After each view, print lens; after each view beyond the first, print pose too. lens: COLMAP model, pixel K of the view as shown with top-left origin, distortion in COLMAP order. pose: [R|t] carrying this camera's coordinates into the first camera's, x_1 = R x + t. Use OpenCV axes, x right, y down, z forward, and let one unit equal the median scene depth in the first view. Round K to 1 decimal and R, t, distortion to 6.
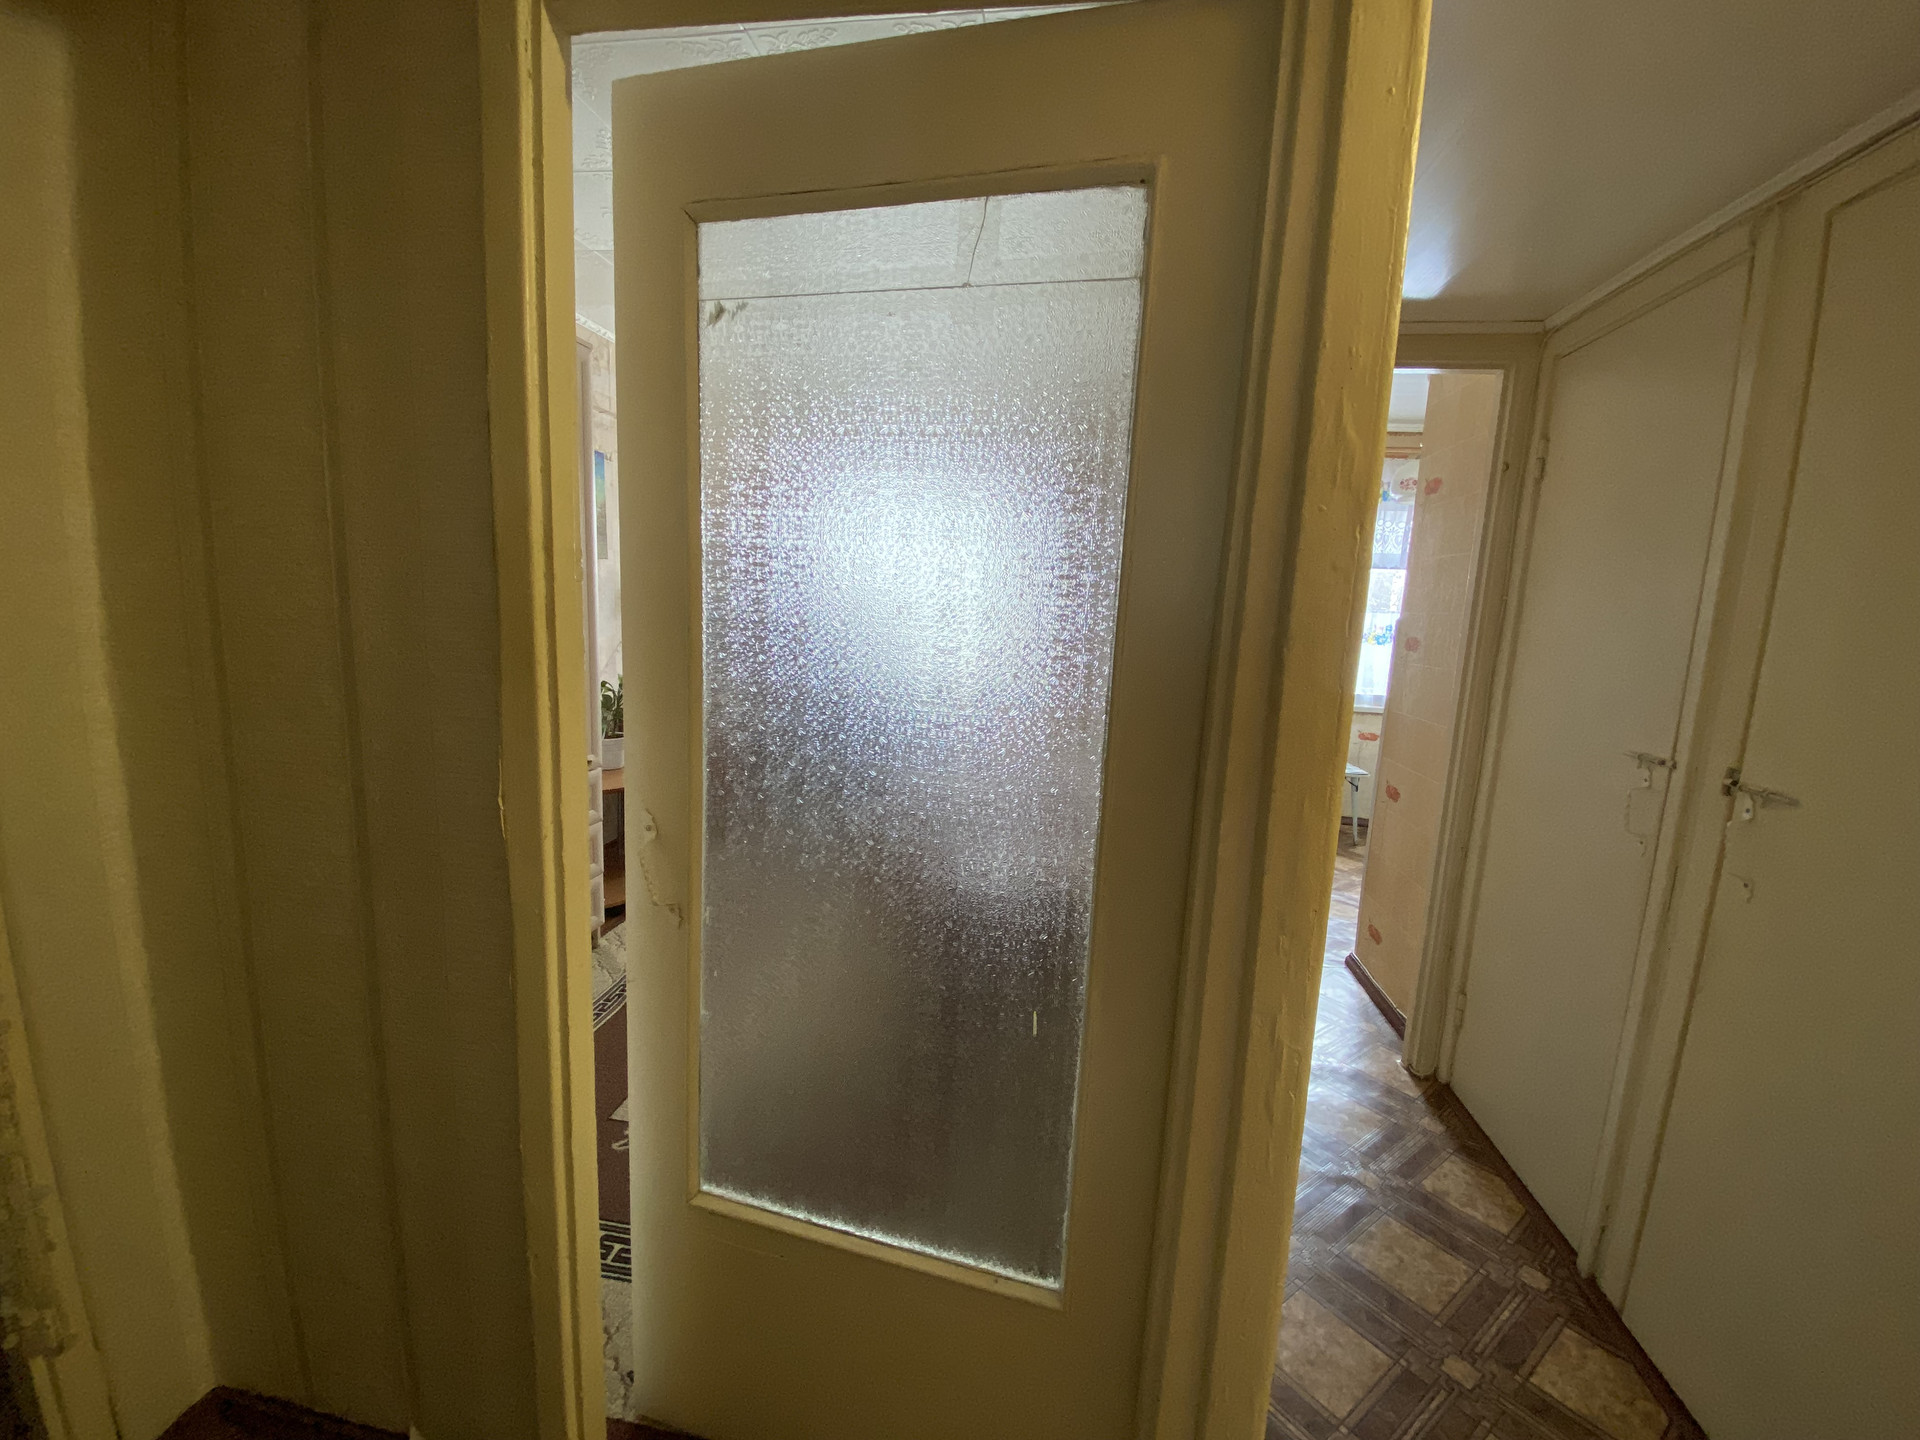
lens RADIAL K [[778.5, 0, 960.4], [0, 778.5, 733.5], [0, 0, 1]] dist [-0.007564, -0.000224]
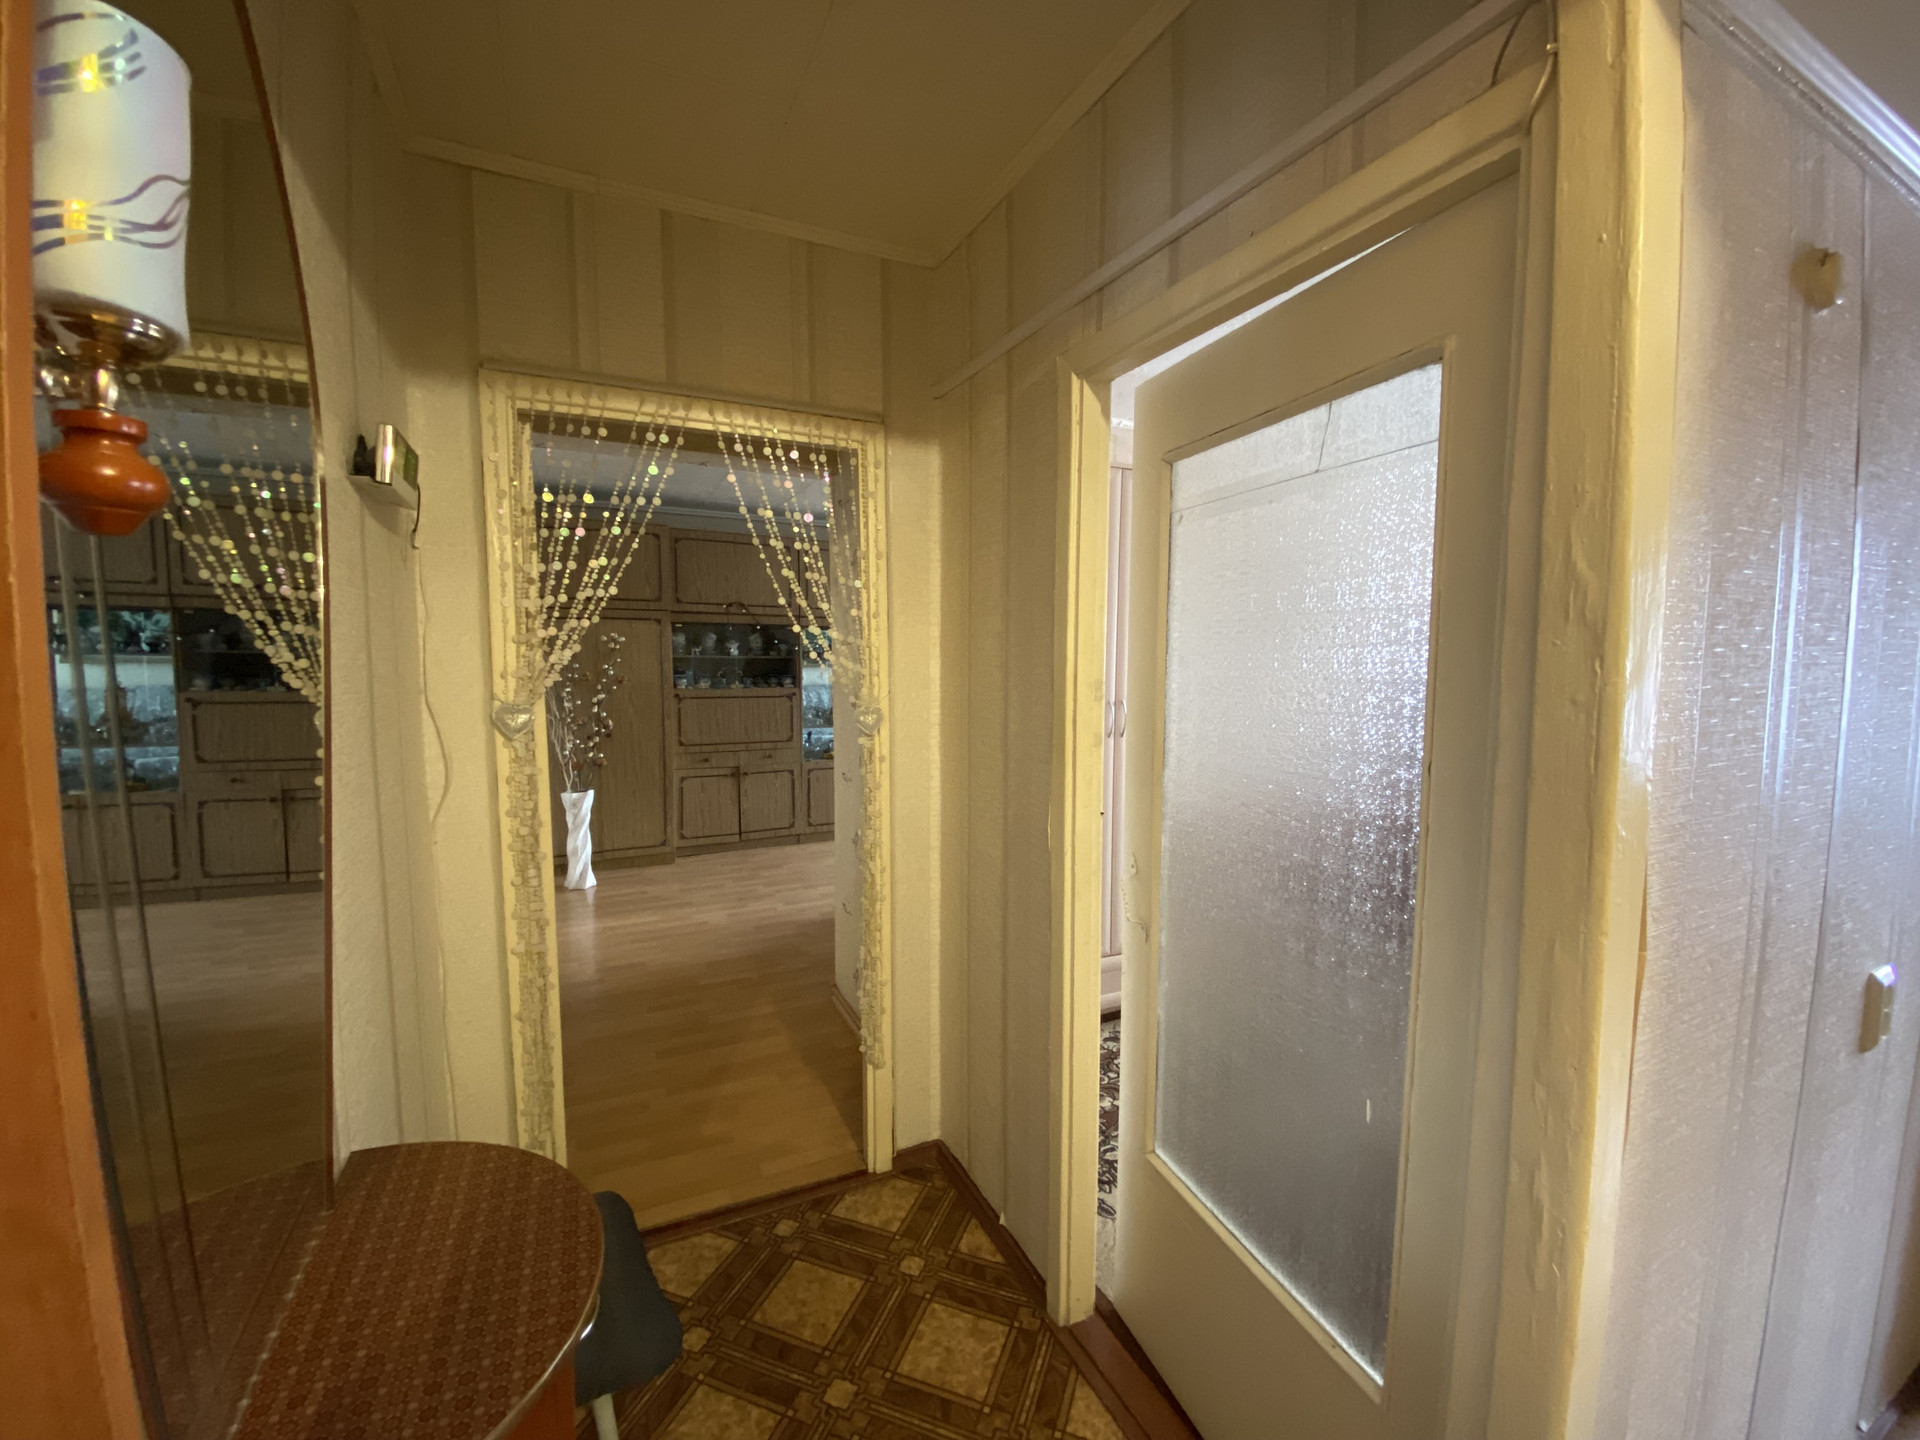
lens RADIAL K [[778.5, 0, 966.4], [0, 778.5, 720.2], [0, 0, 1]] dist [-0.007564, -0.000224]
pose [[0.581641, 0.021121, -0.813171, 0.704568], [-0.103487, 0.993461, -0.048218, -0.055110], [0.806836, 0.112198, 0.580024, -0.144696]]
